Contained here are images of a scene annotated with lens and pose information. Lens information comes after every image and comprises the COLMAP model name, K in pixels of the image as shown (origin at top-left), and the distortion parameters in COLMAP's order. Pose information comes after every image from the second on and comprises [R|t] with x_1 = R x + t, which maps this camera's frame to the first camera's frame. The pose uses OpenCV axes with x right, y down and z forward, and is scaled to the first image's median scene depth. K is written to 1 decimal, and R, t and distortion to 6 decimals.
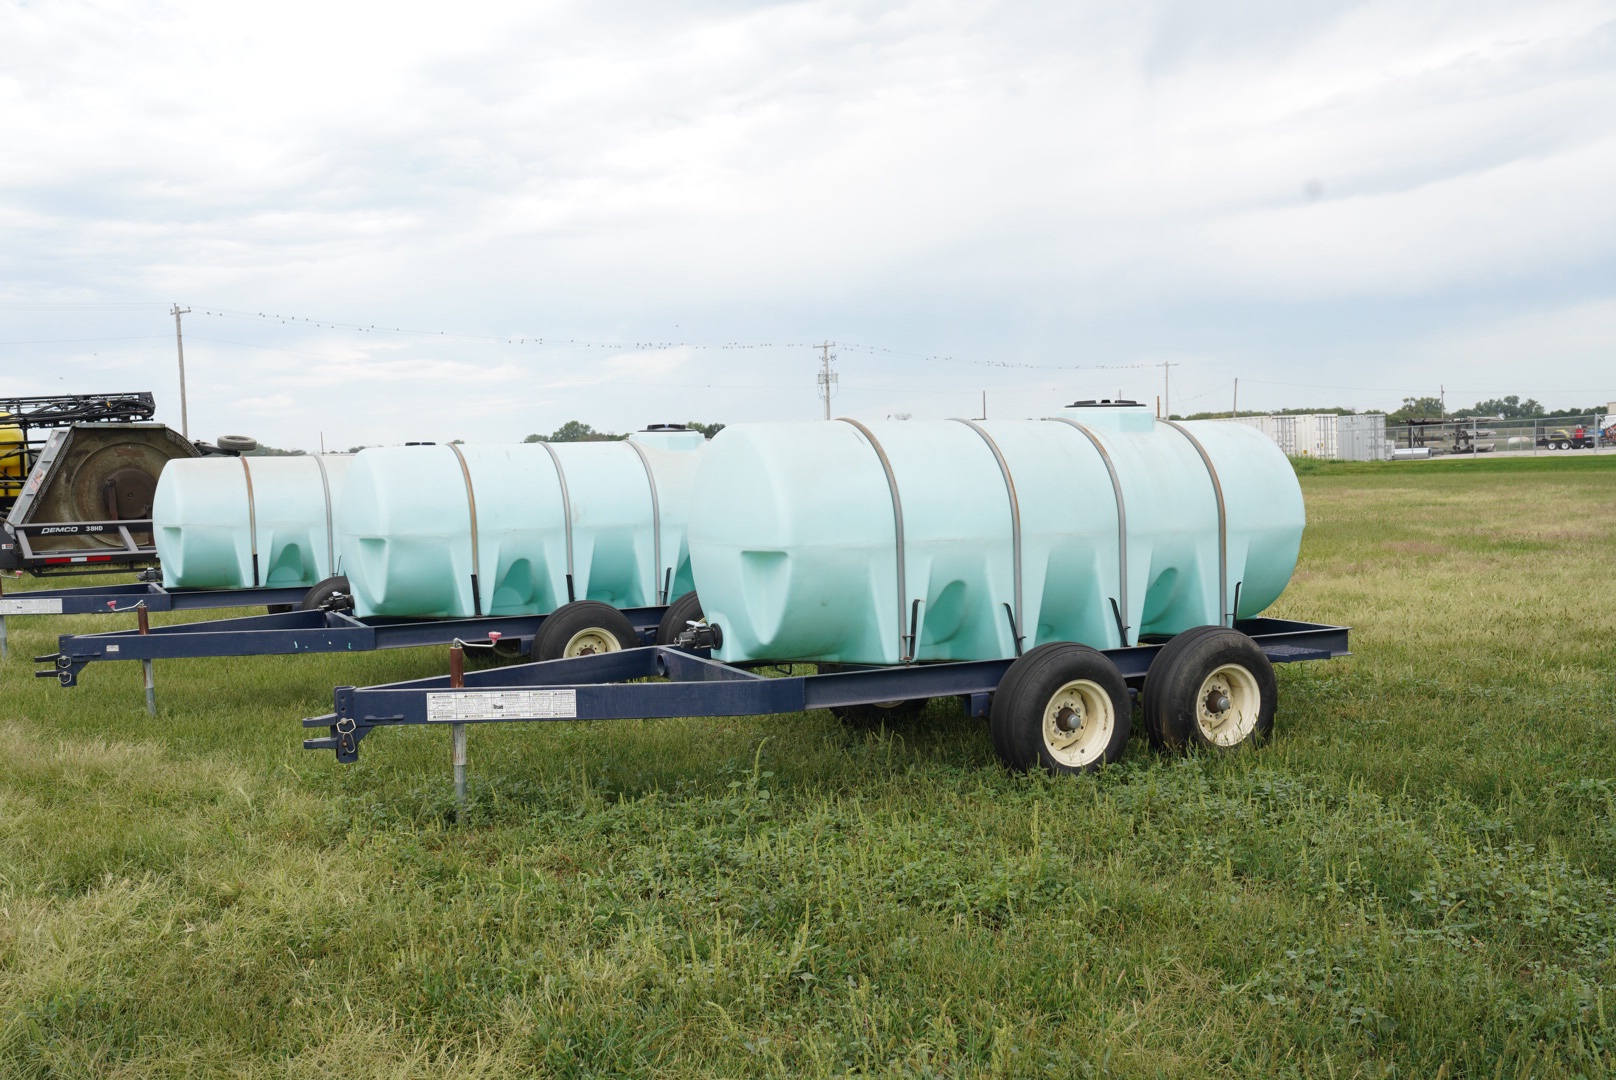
lens RADIAL K [[1473.0, 0, 818.7], [0, 1473.0, 540.7], [0, 0, 1]] dist [0.018327, 0.000000]
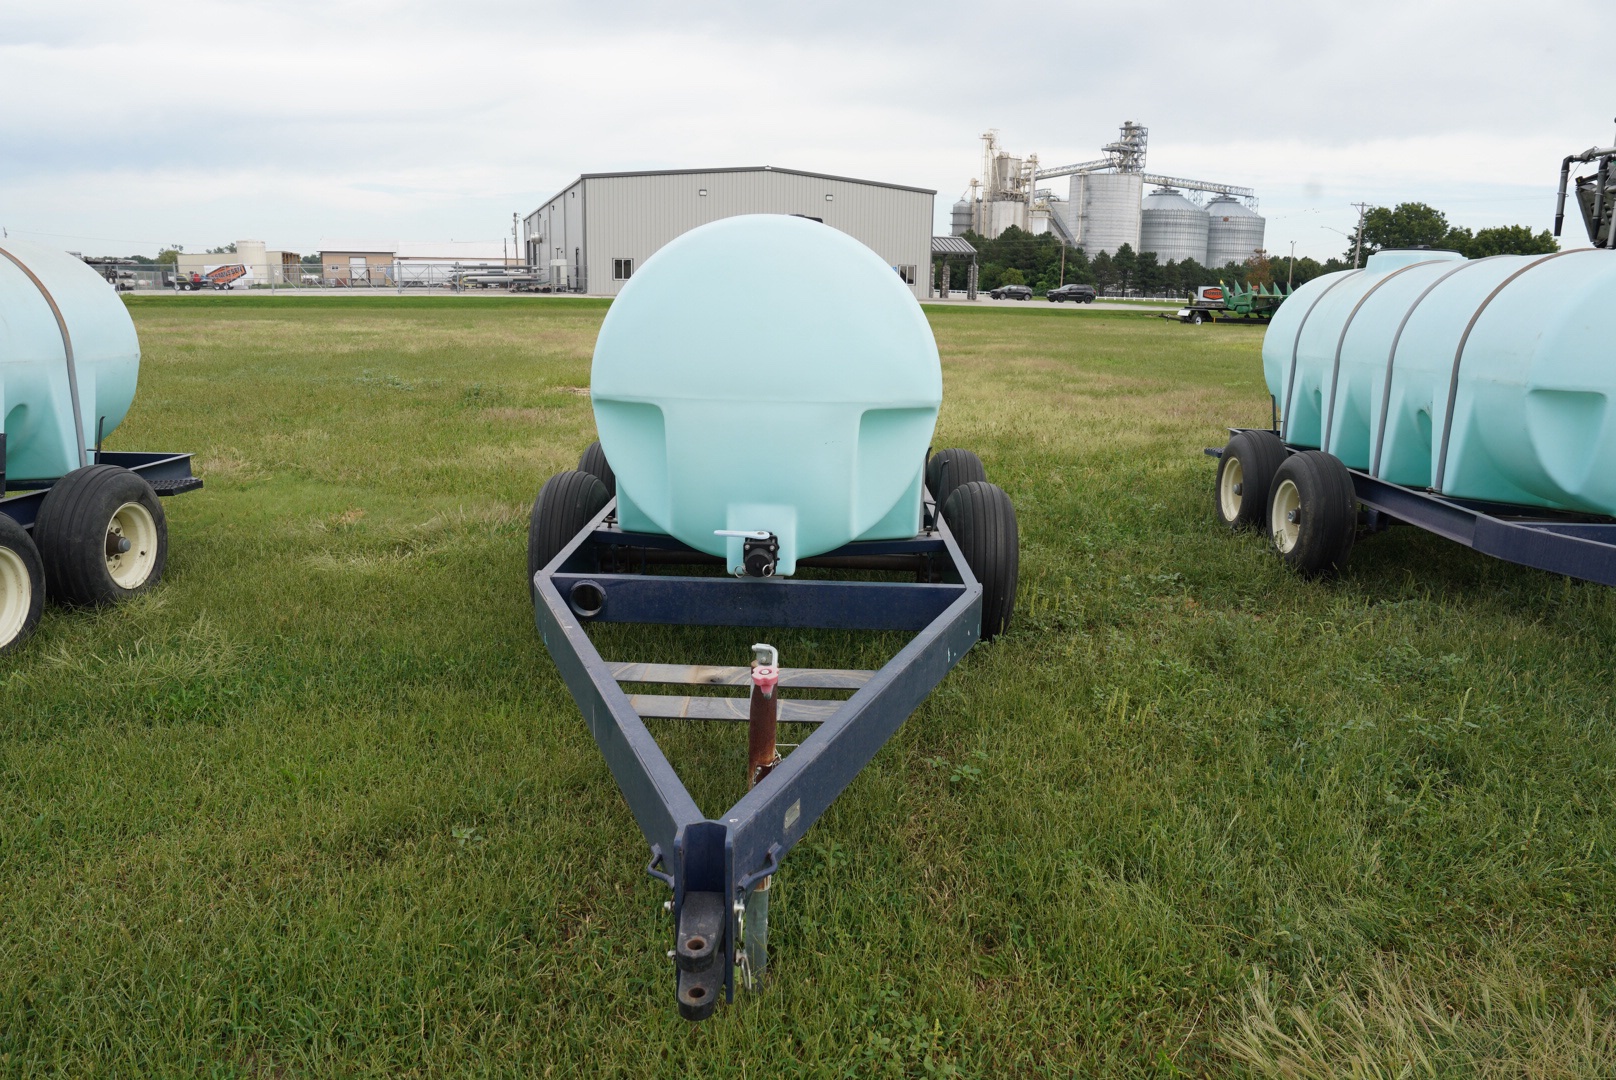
lens RADIAL K [[1111.0, 0, 812.6], [0, 1111.0, 551.1], [0, 0, 1]] dist [-0.102236, 0.074999]
pose [[0.484235, -0.159103, 0.860350, -0.475619], [0.008050, 0.984096, 0.177457, -0.016248], [-0.874901, -0.079005, 0.477815, 0.644699]]
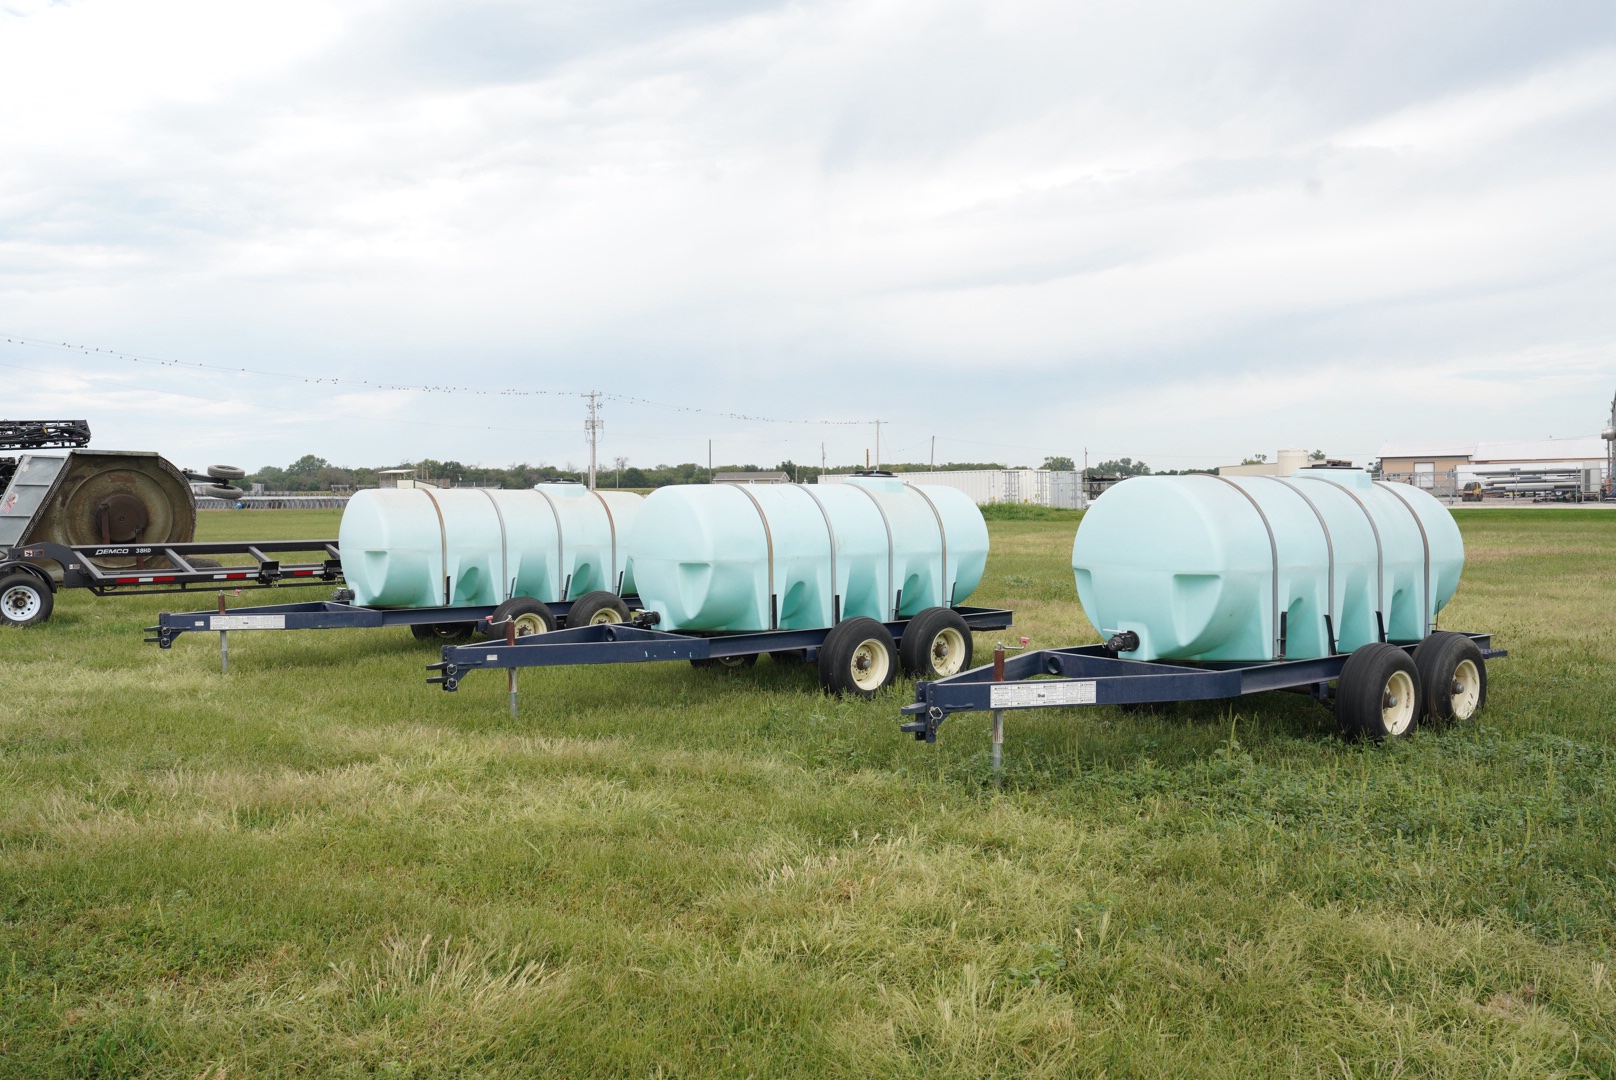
lens RADIAL K [[1330.2, 0, 820.1], [0, 1330.2, 515.1], [0, 0, 1]] dist [-0.055922, 0.076186]
pose [[0.975971, 0.020189, 0.216961, -0.326926], [-0.010696, 0.998937, -0.044839, 0.005167], [-0.217636, 0.041441, 0.975150, -0.037493]]
